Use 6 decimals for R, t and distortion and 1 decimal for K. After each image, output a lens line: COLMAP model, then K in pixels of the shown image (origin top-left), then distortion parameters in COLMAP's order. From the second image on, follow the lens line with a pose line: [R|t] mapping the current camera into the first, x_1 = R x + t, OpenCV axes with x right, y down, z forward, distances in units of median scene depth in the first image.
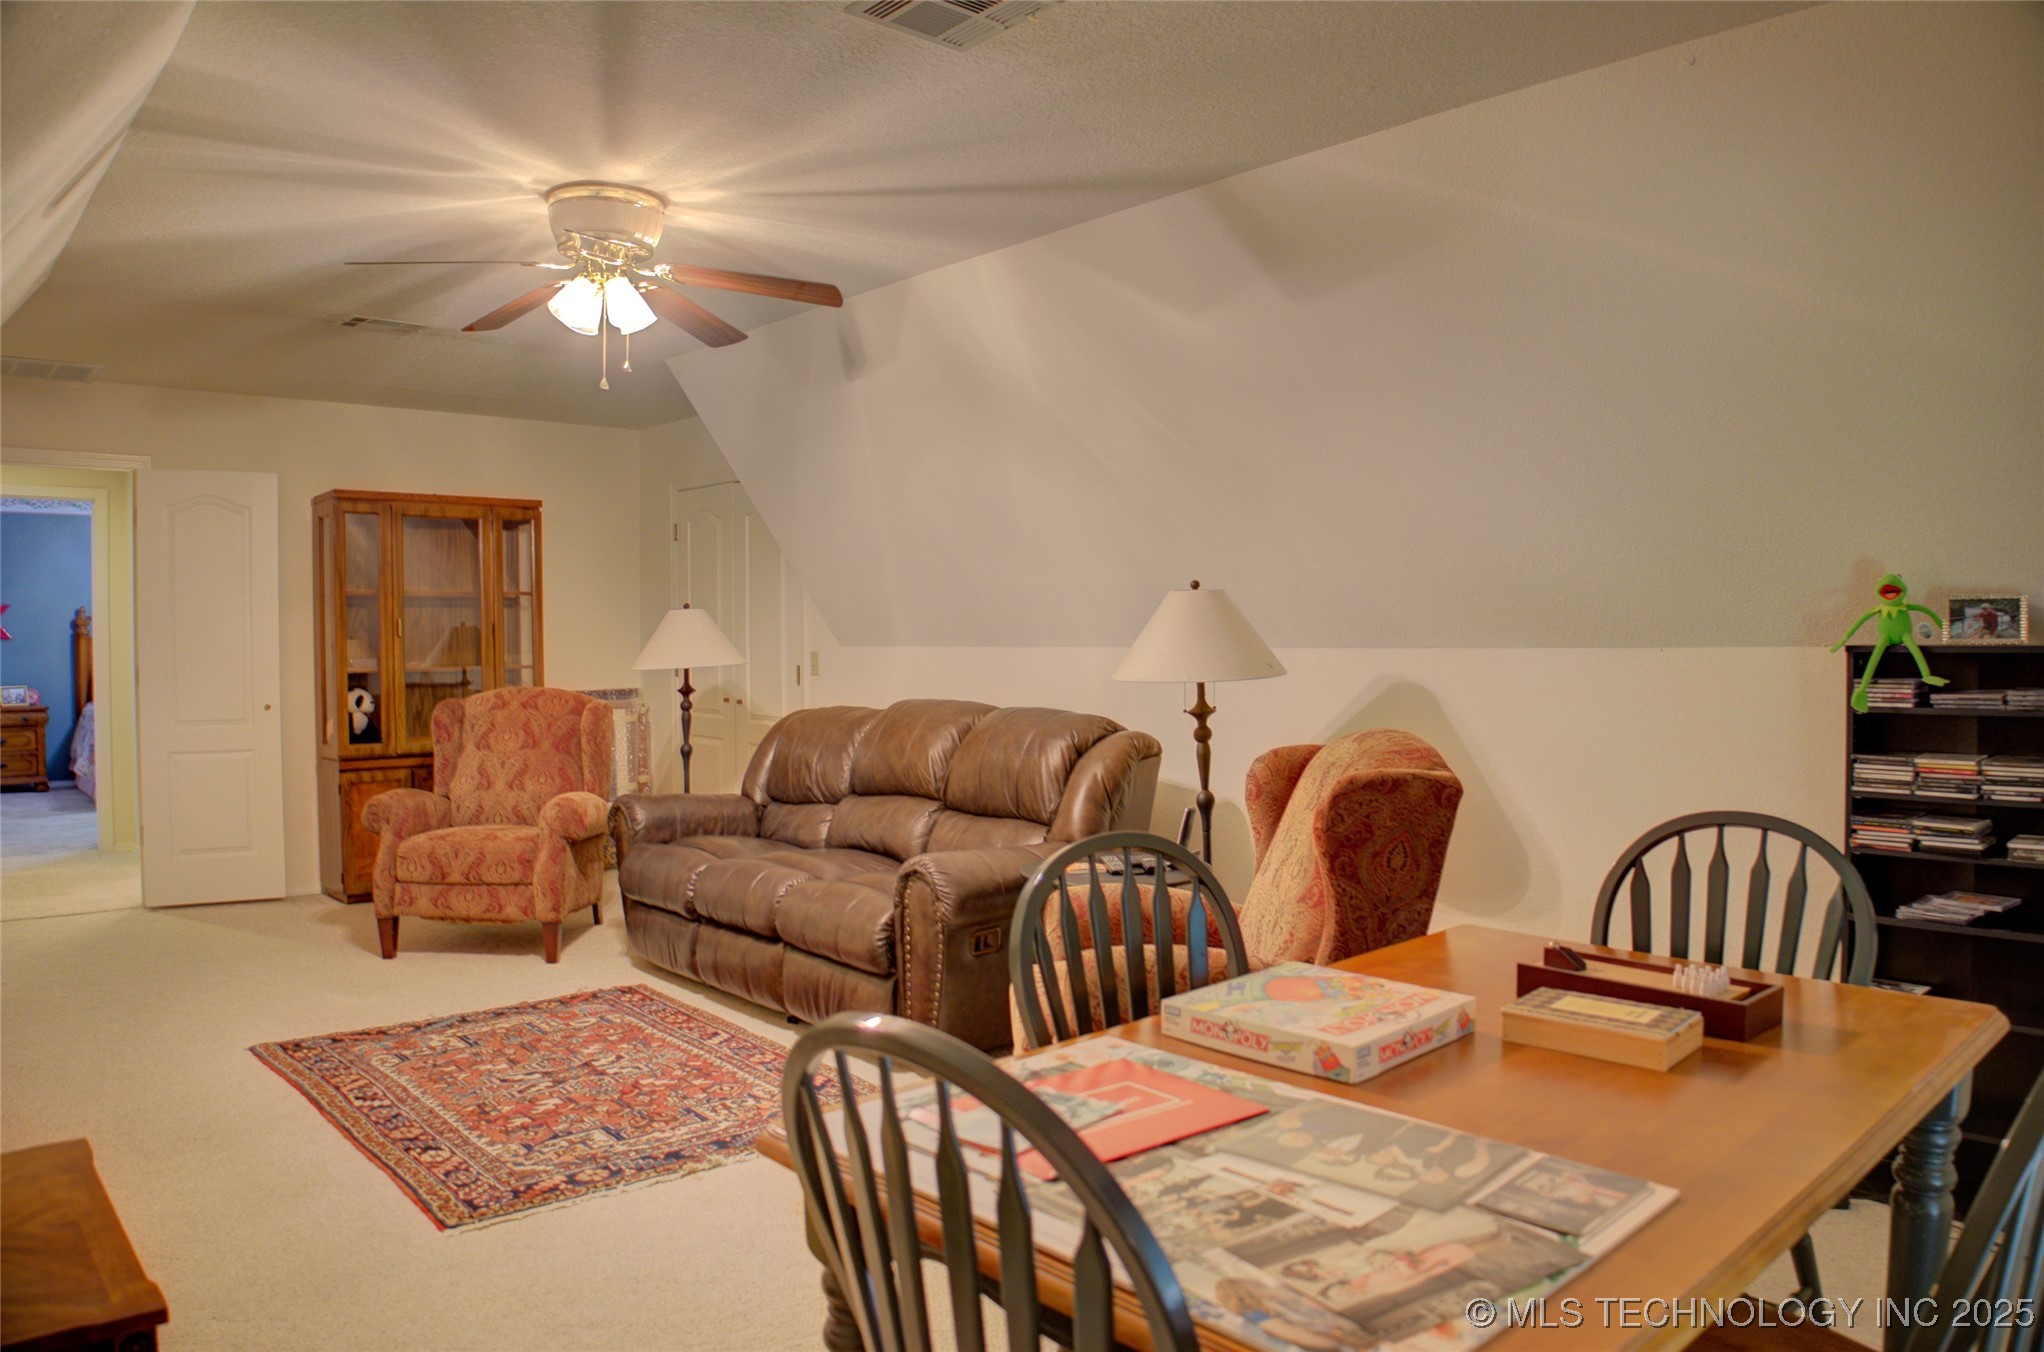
lens RADIAL K [[1354.2, 0, 1022.0], [0, 1354.2, 676.0], [0, 0, 1]] dist [0.024758, 0.000290]
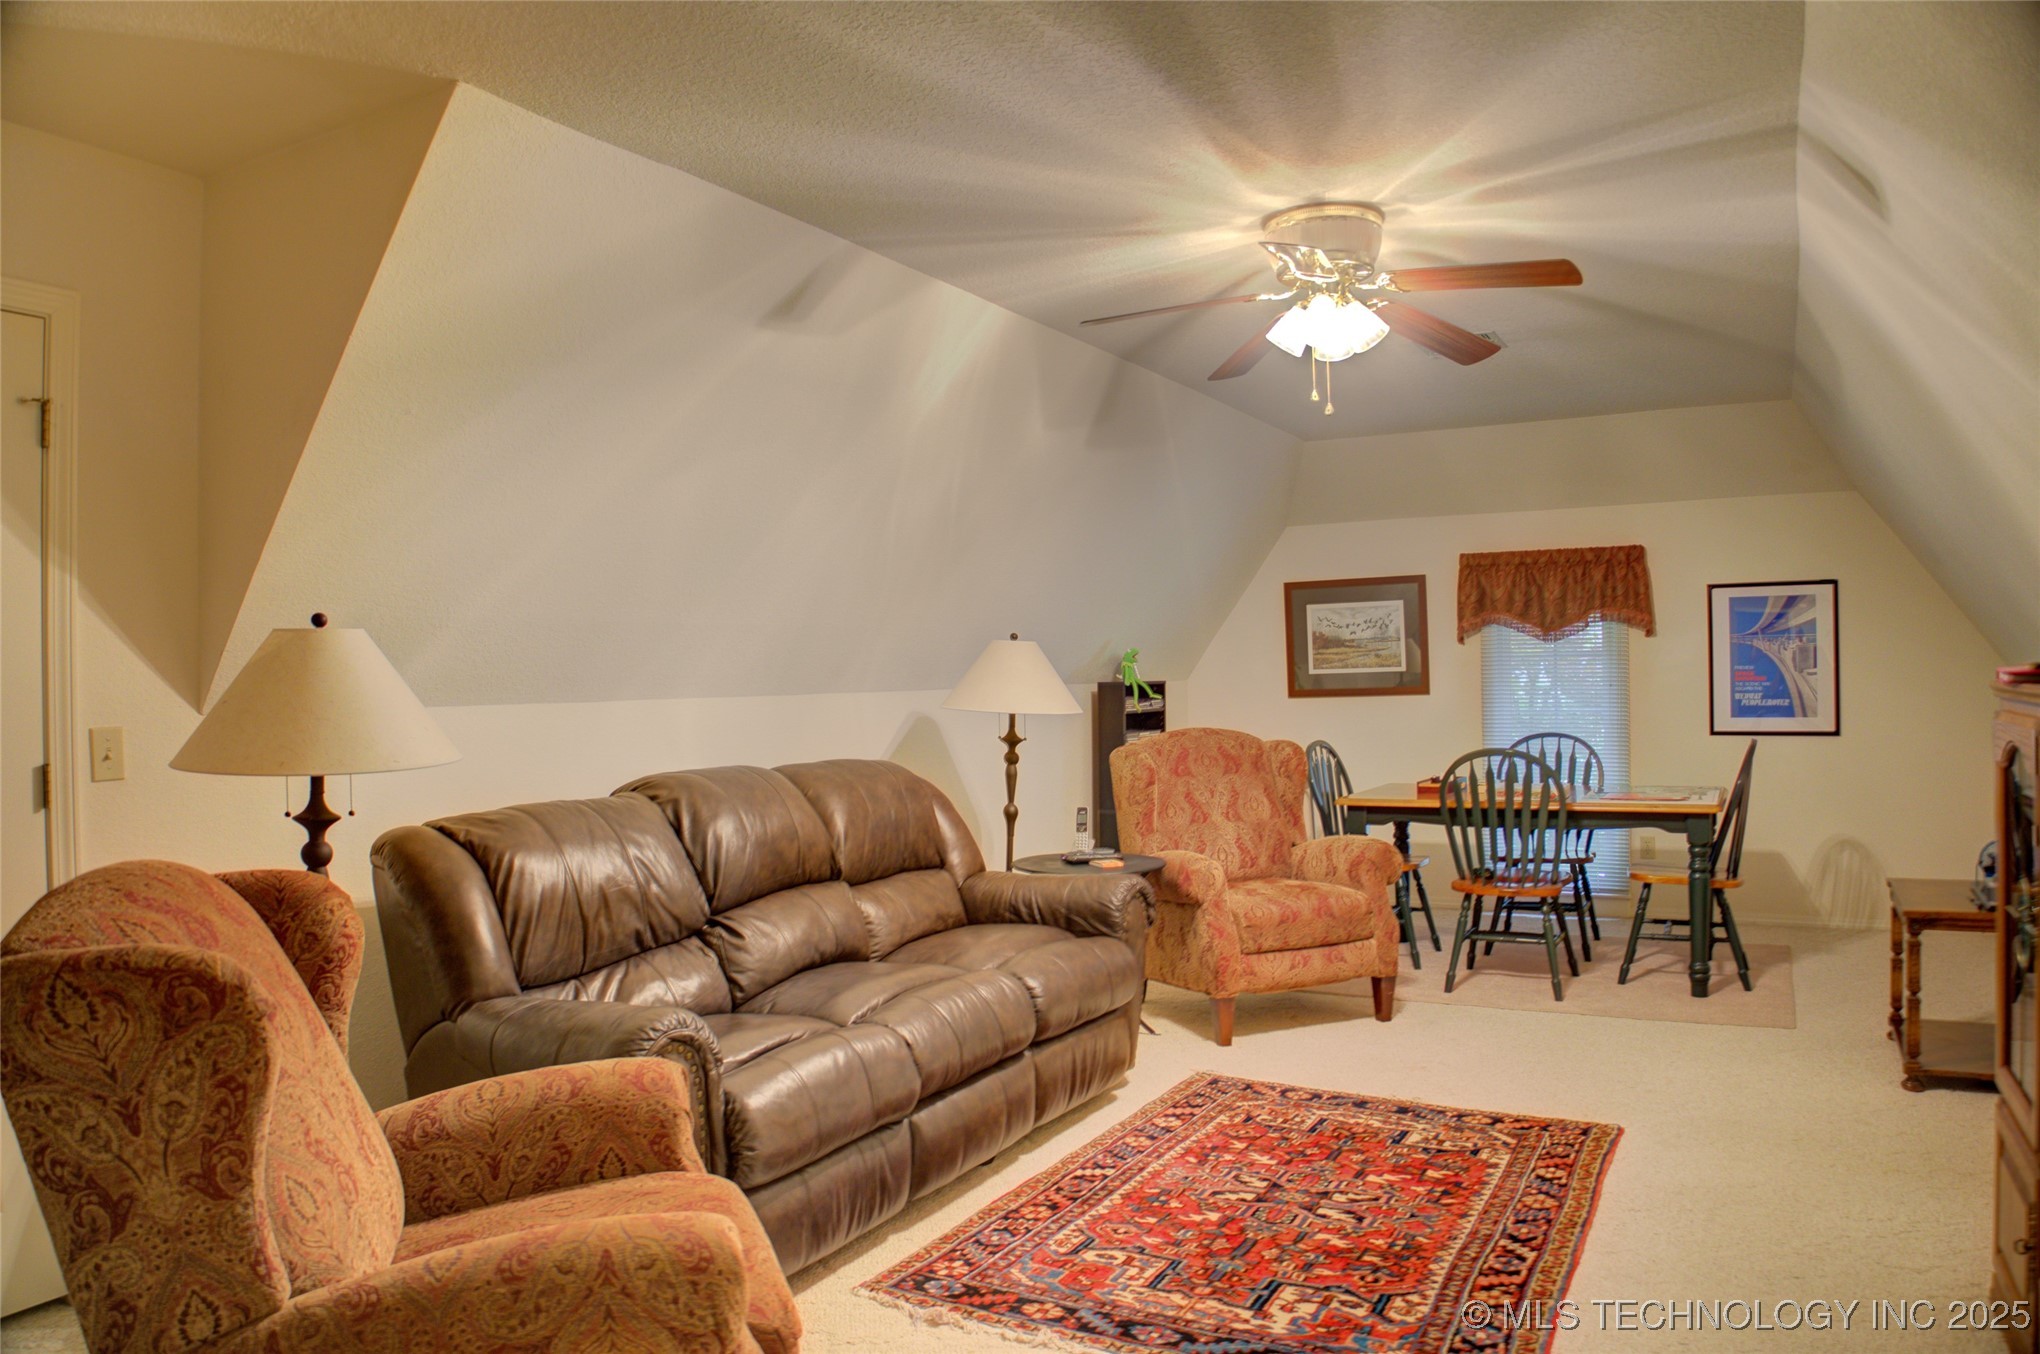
lens RADIAL K [[1351.5, 0, 1020.0], [0, 1351.5, 677.0], [0, 0, 1]] dist [0.024758, 0.000290]
pose [[-0.352710, 0.024981, 0.935399, -1.086474], [0.027124, 0.999496, -0.016466, -0.010443], [-0.935339, 0.019564, -0.353210, 1.497156]]
